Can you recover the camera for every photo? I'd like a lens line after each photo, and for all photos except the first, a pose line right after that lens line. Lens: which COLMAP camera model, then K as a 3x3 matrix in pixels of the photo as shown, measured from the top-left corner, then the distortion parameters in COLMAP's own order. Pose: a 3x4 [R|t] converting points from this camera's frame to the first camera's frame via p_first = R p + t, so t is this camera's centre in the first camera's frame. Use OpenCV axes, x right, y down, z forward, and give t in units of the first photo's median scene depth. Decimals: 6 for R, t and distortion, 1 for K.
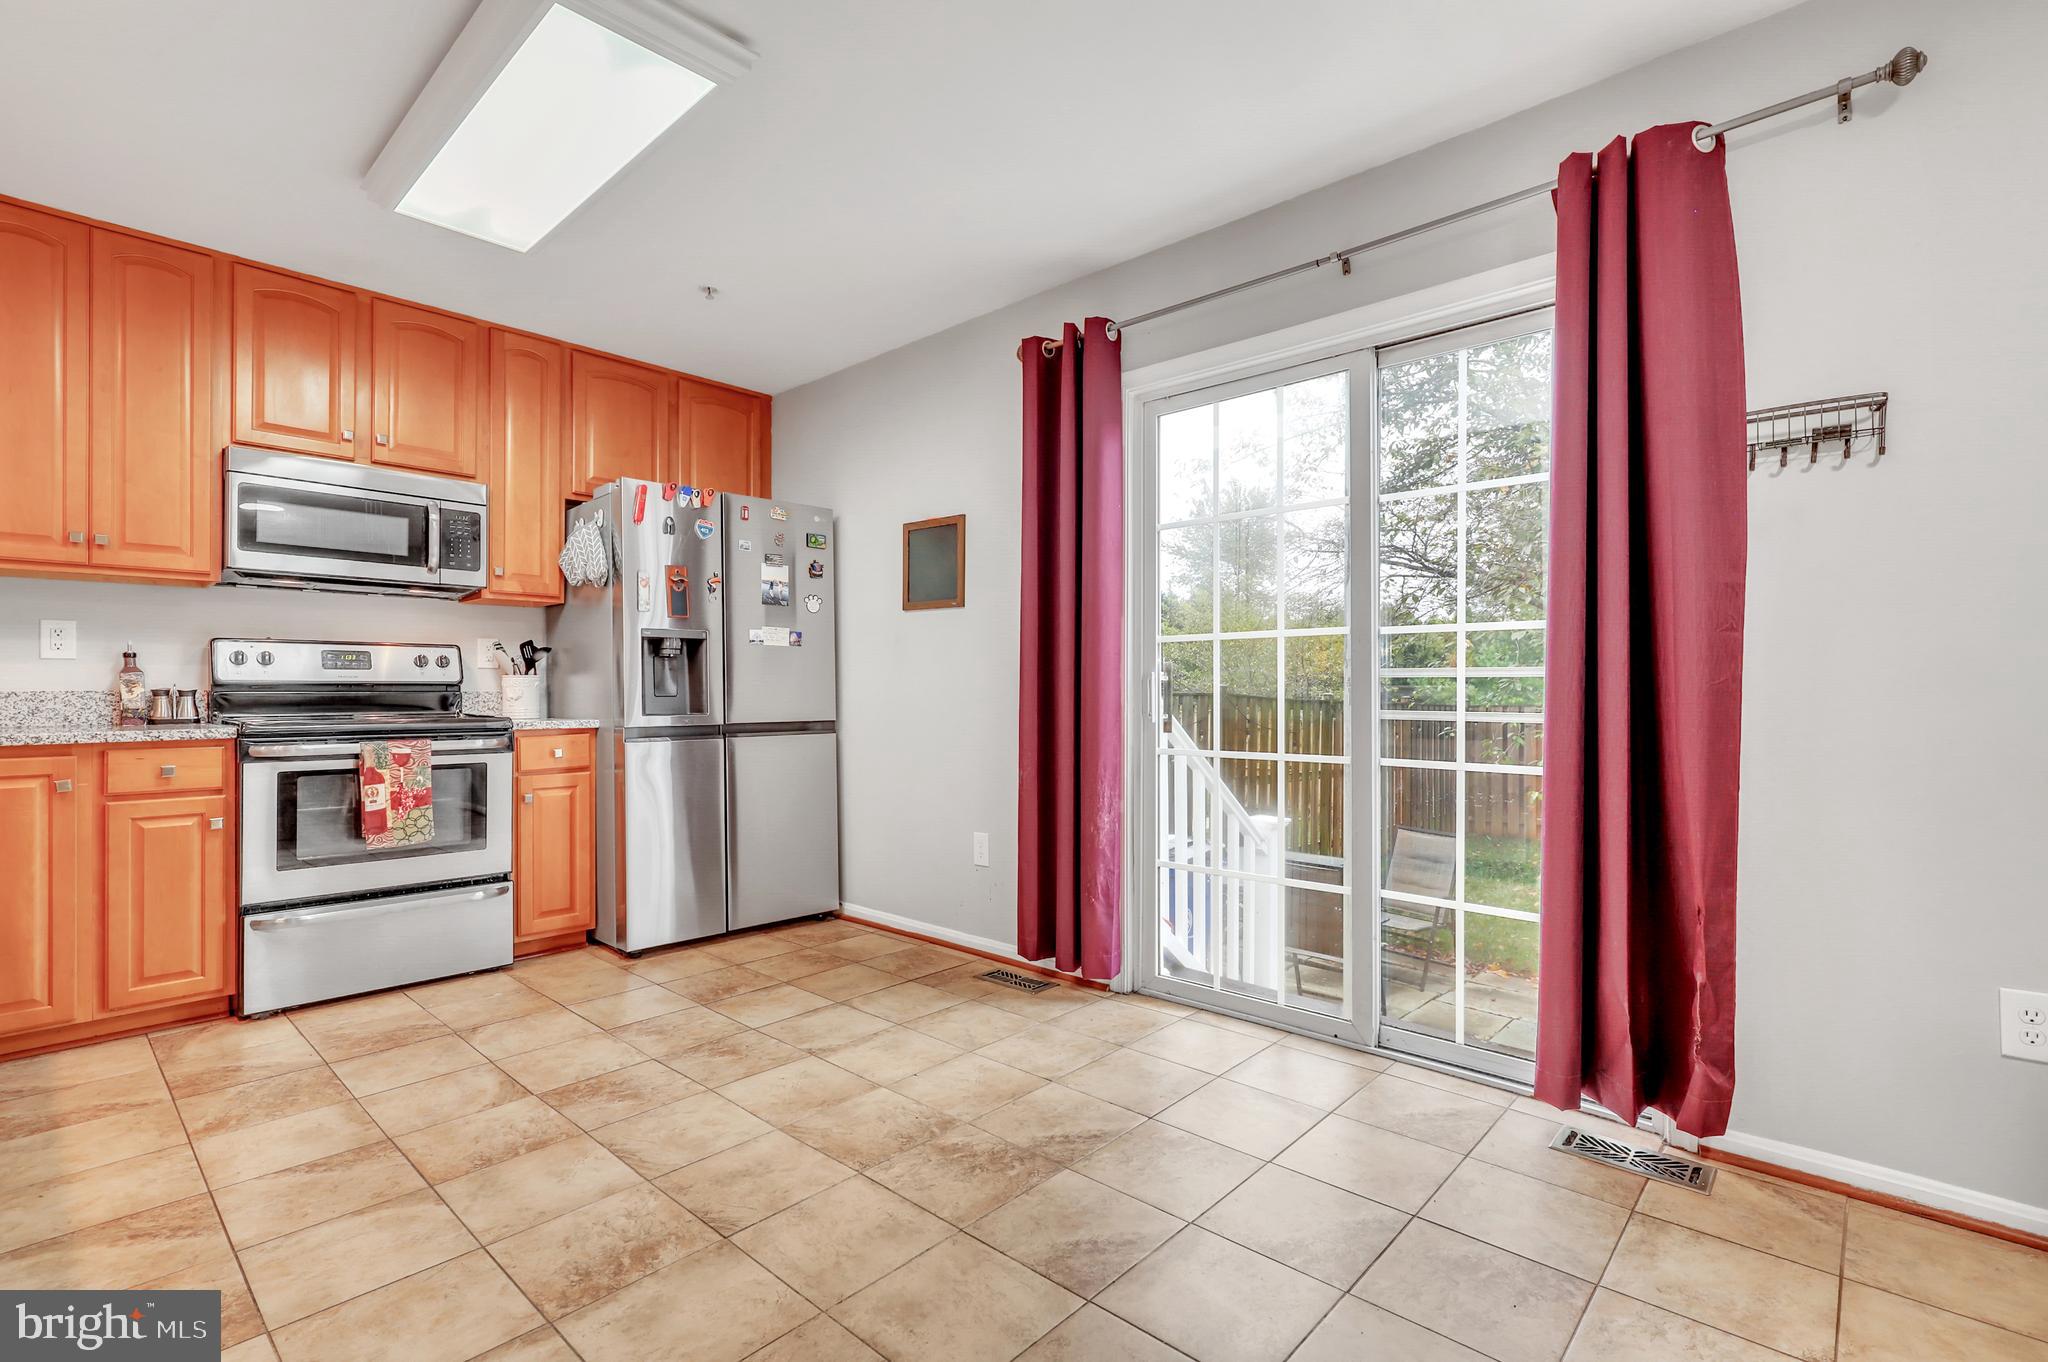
lens RADIAL K [[936.3, 0, 1033.1], [0, 936.3, 686.1], [0, 0, 1]] dist [-0.001416, 0.000599]
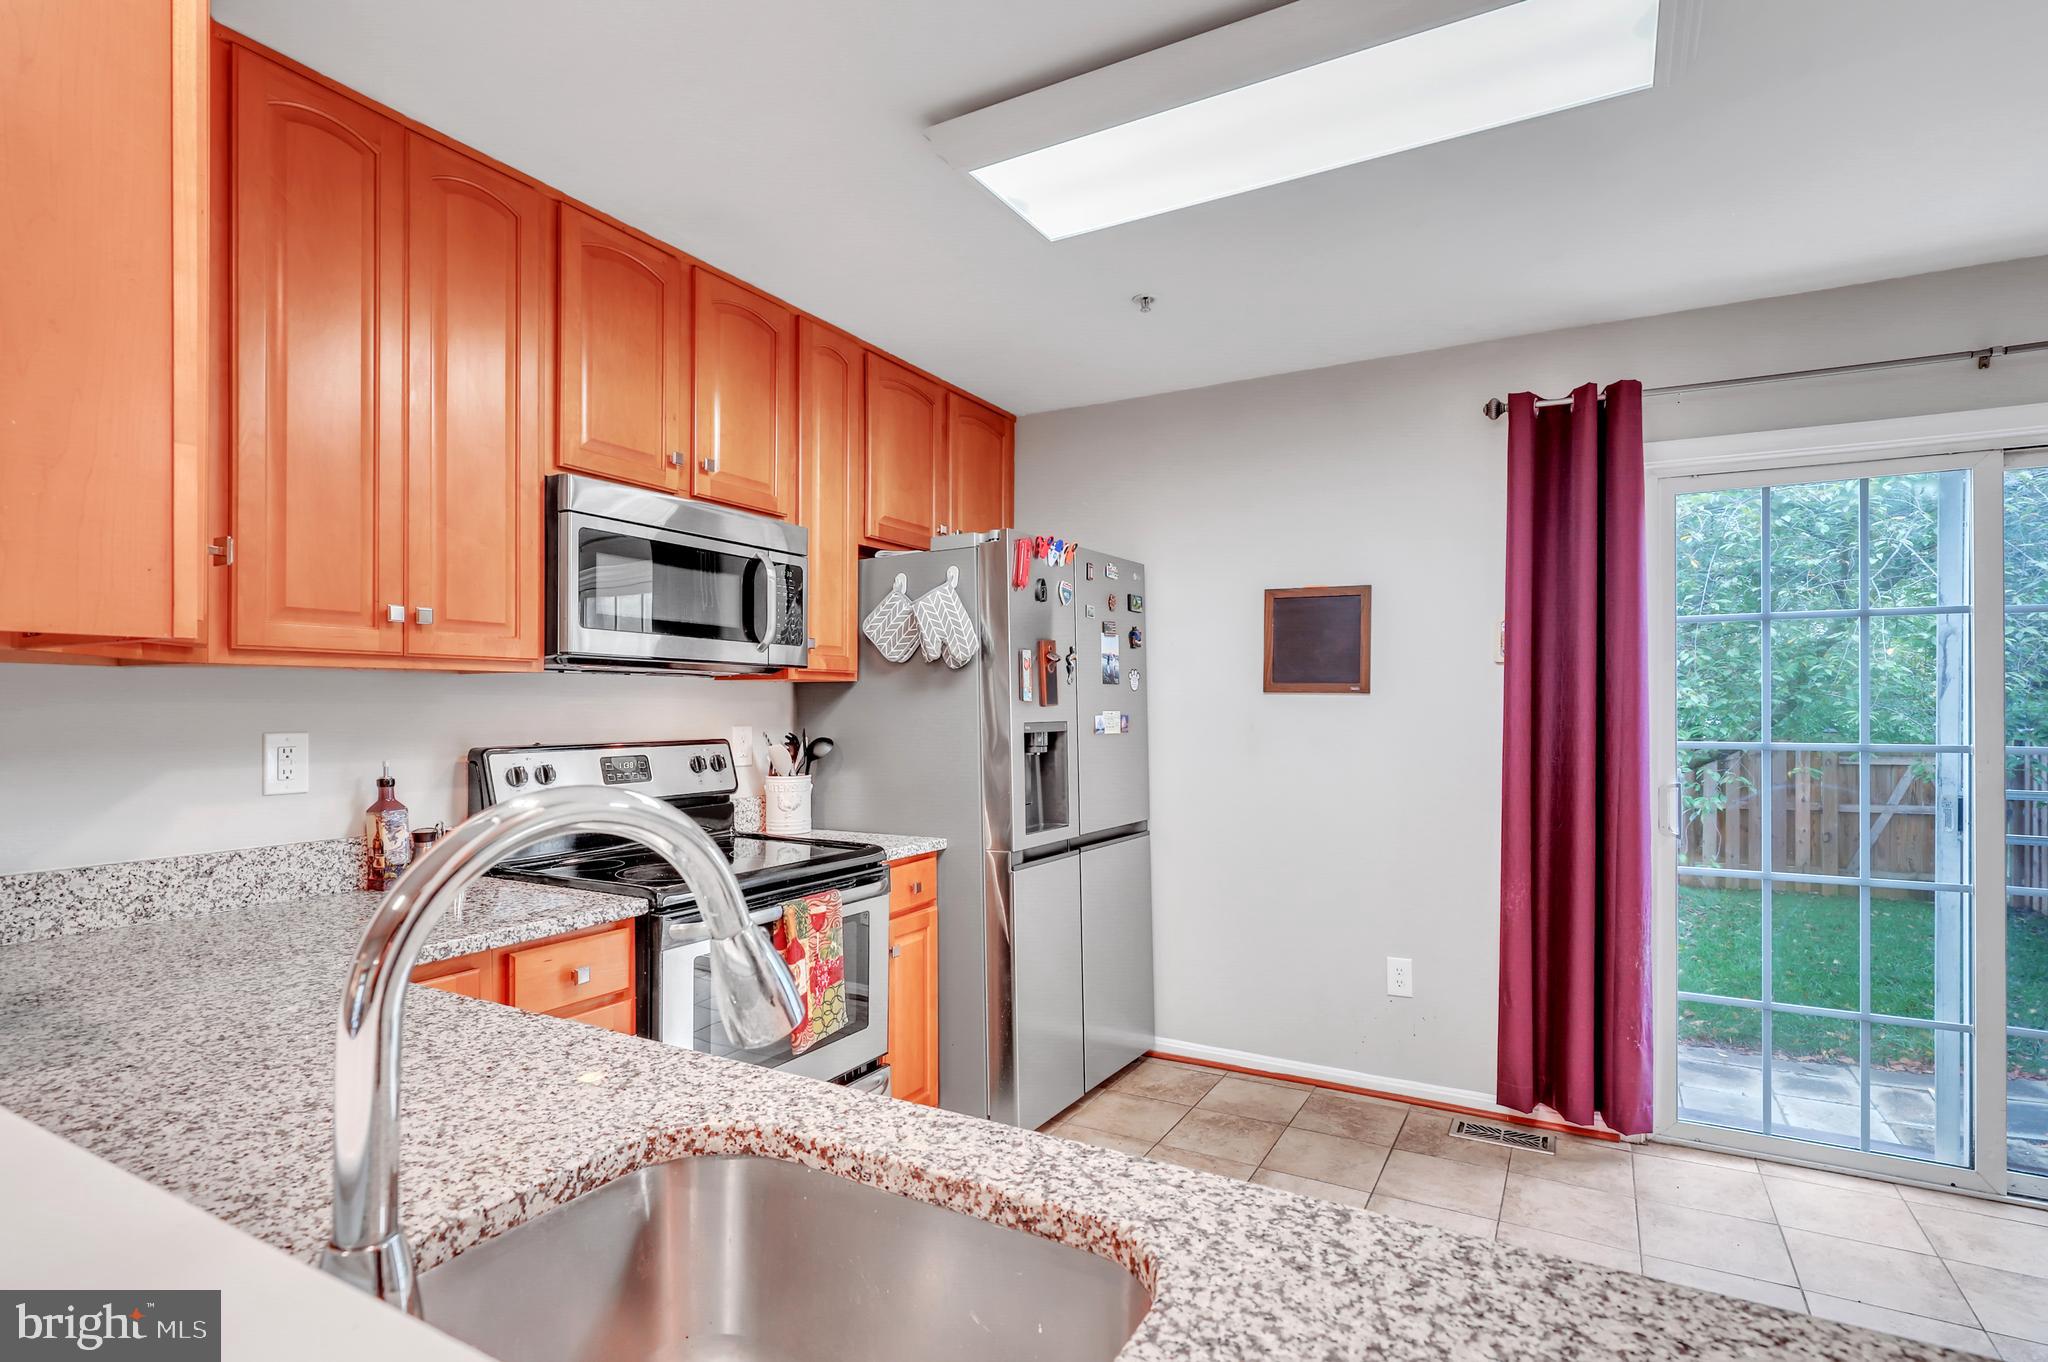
lens RADIAL K [[1010.0, 0, 1045.4], [0, 1010.0, 705.6], [0, 0, 1]] dist [0.000954, 0.000437]
pose [[0.972279, 0.001300, 0.233821, -0.691692], [-0.002805, 0.999977, 0.006106, -0.093918], [-0.233808, -0.006592, 0.972261, 0.205392]]
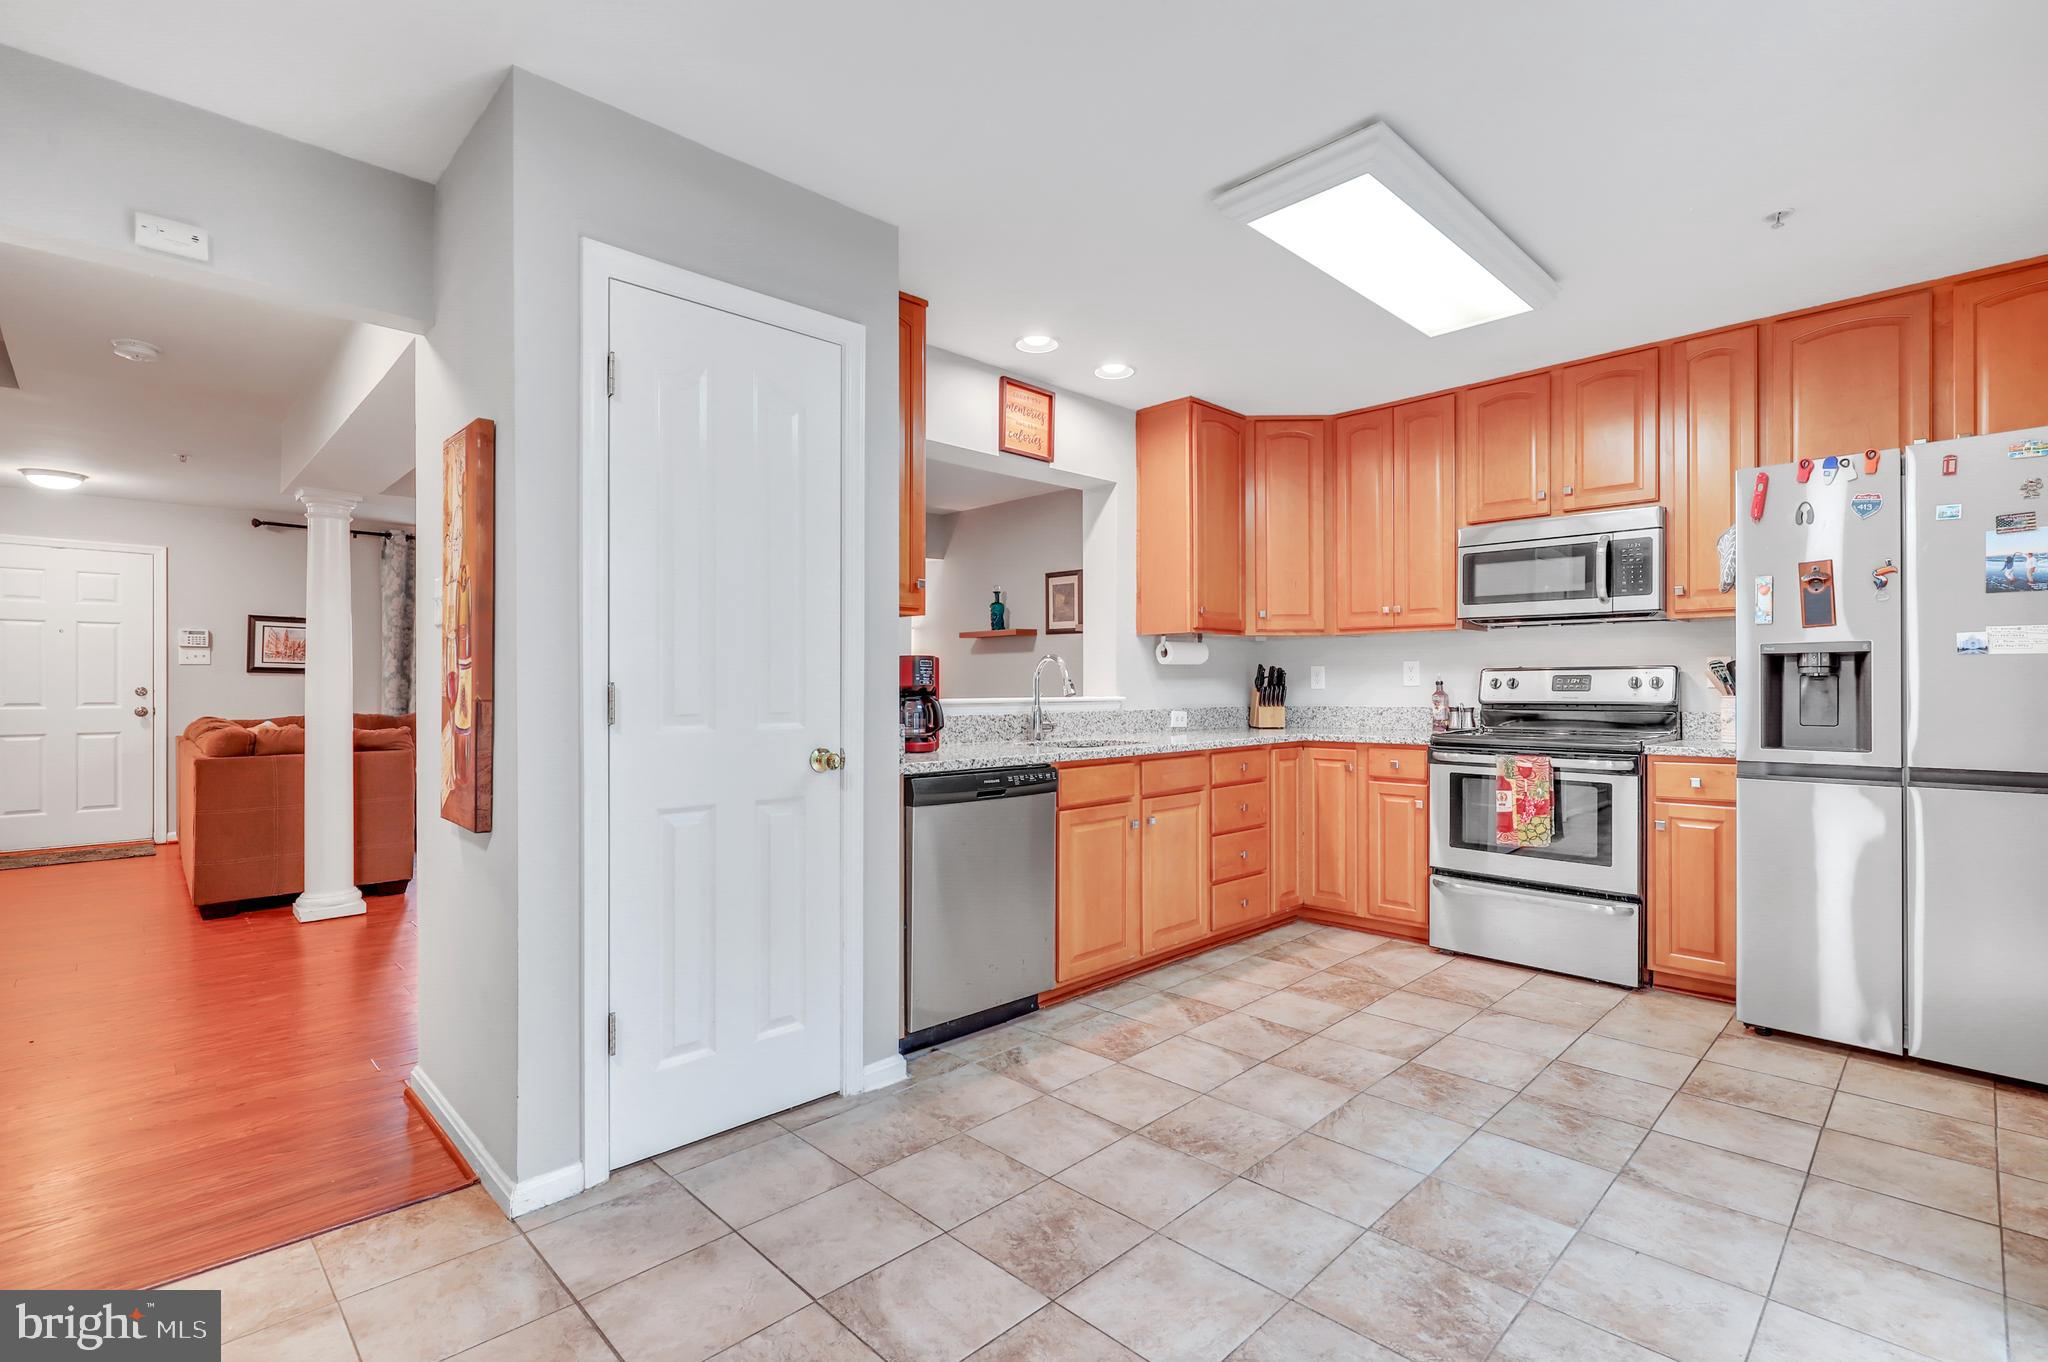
lens RADIAL K [[936.3, 0, 1039.8], [0, 936.3, 683.5], [0, 0, 1]] dist [-0.001416, 0.000599]
pose [[-0.047163, -0.002499, -0.998884, 0.522721], [0.007715, 0.999966, -0.002866, -0.033521], [0.998857, -0.007842, -0.047142, 0.455204]]
